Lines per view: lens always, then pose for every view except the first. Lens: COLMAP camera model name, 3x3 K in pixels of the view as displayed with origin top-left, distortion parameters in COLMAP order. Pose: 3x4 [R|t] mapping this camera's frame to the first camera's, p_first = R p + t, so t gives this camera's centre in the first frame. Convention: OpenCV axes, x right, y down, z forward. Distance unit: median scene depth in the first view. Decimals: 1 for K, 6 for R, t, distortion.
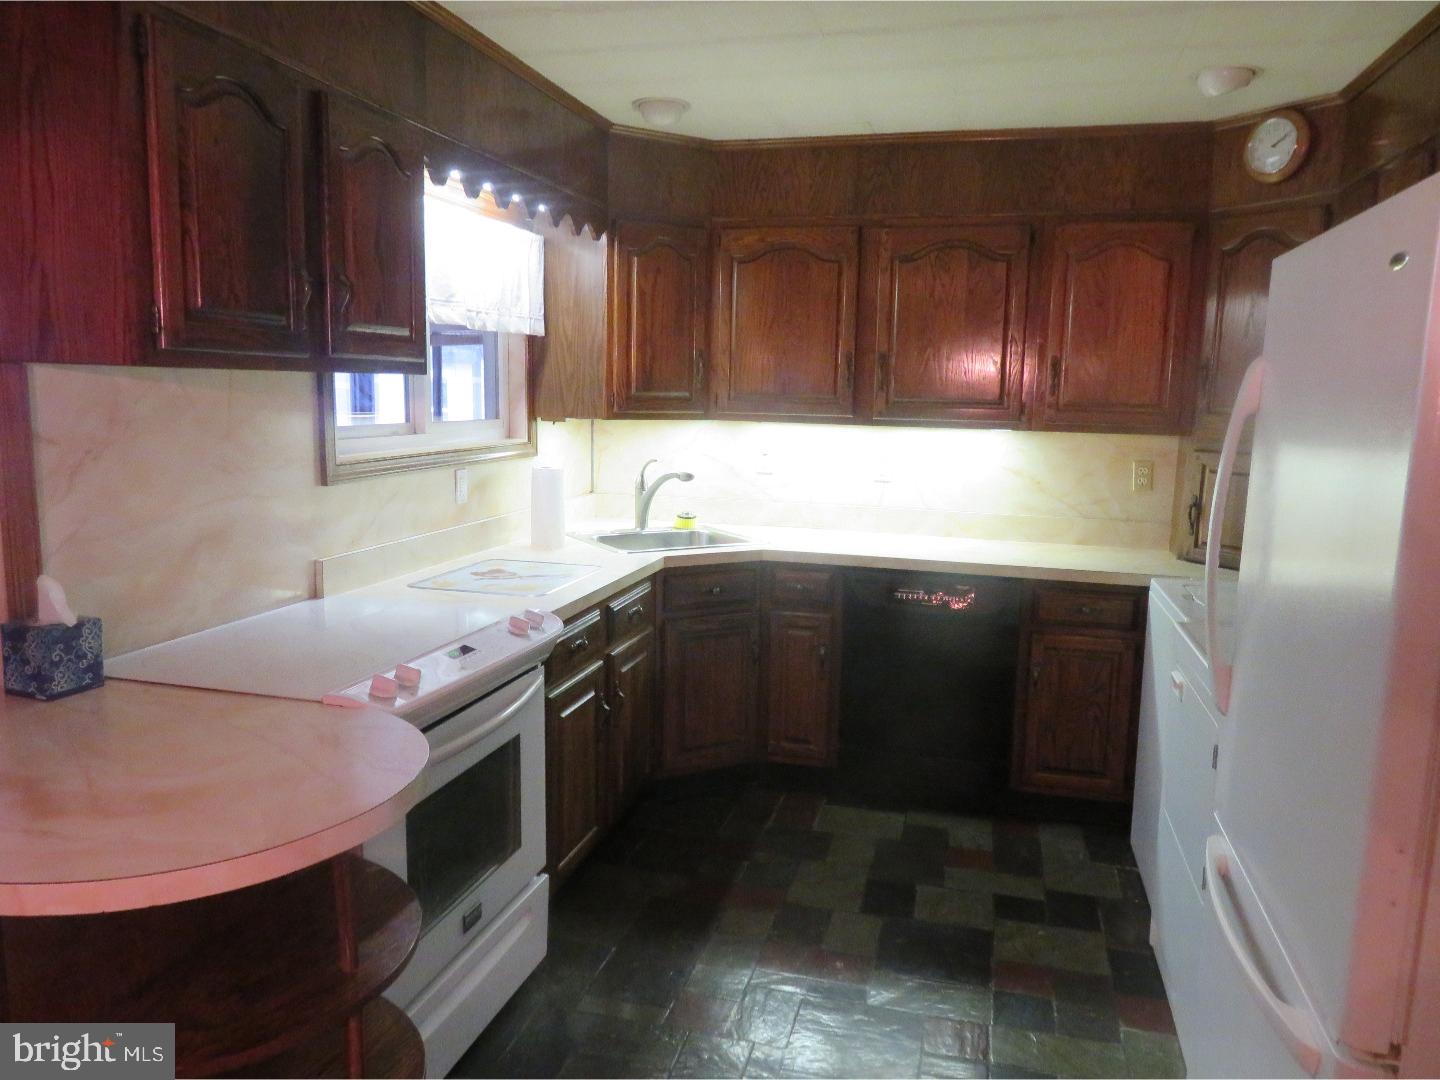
lens RADIAL K [[1027.6, 0, 721.0], [0, 1027.6, 542.1], [0, 0, 1]] dist [-0.009510, 0.005379]
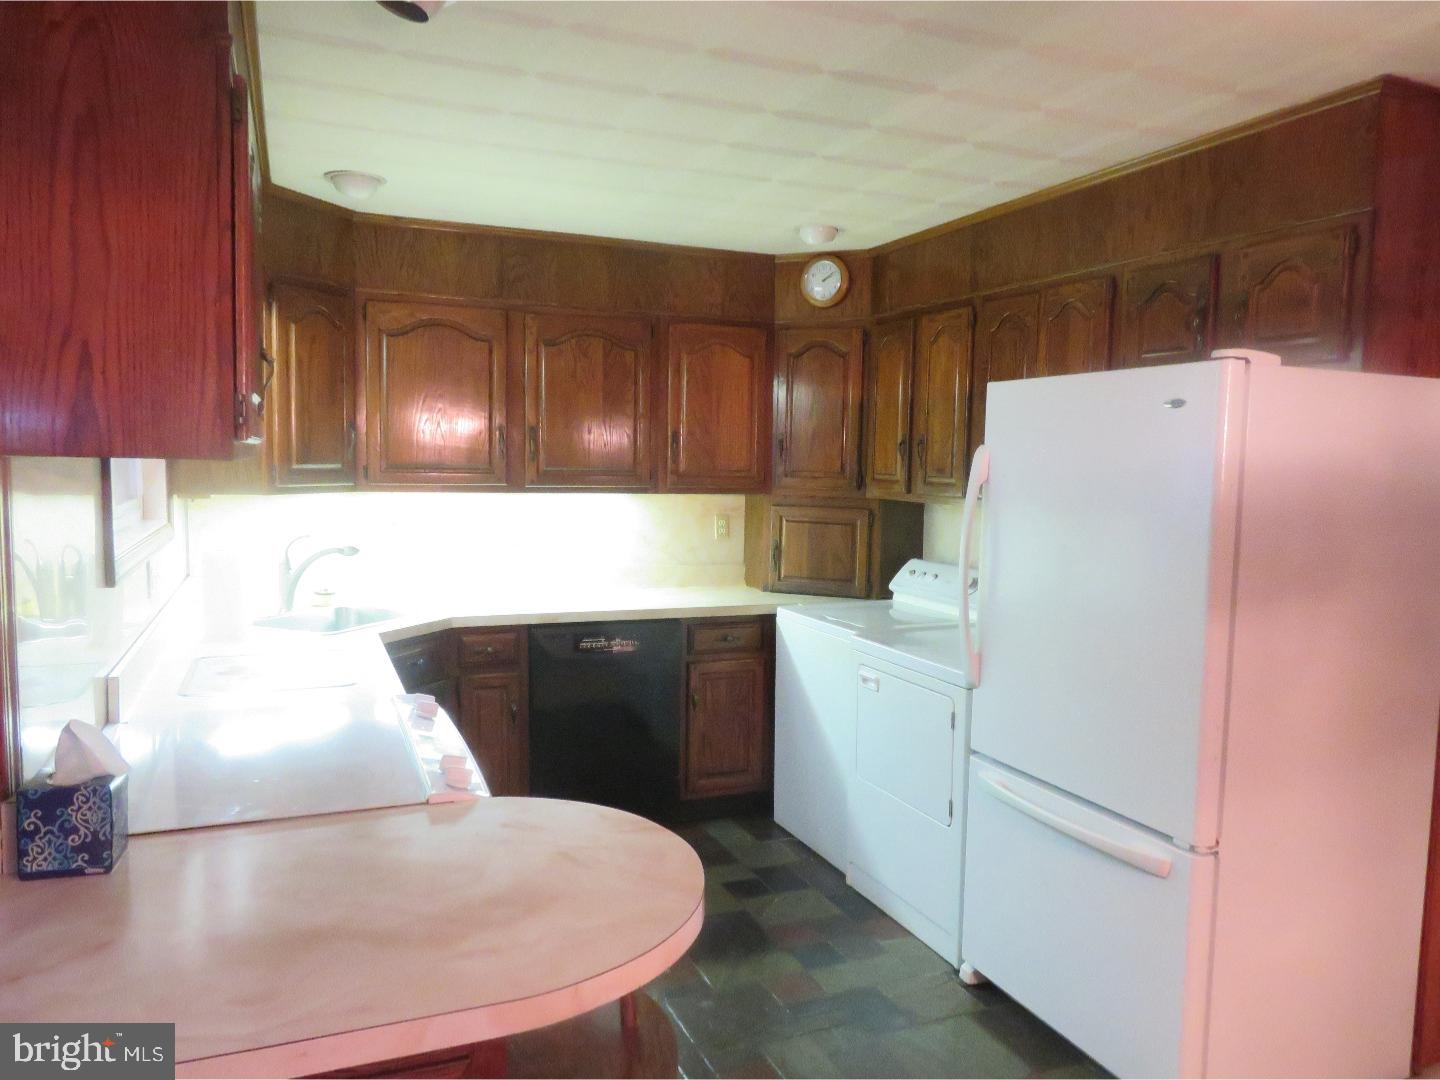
lens RADIAL K [[1027.6, 0, 722.3], [0, 1027.6, 538.0], [0, 0, 1]] dist [-0.009510, 0.005379]
pose [[0.791766, -0.055899, 0.608262, -0.375456], [0.089501, 0.995673, -0.025001, -0.022122], [-0.604232, 0.074235, 0.793343, 0.023124]]
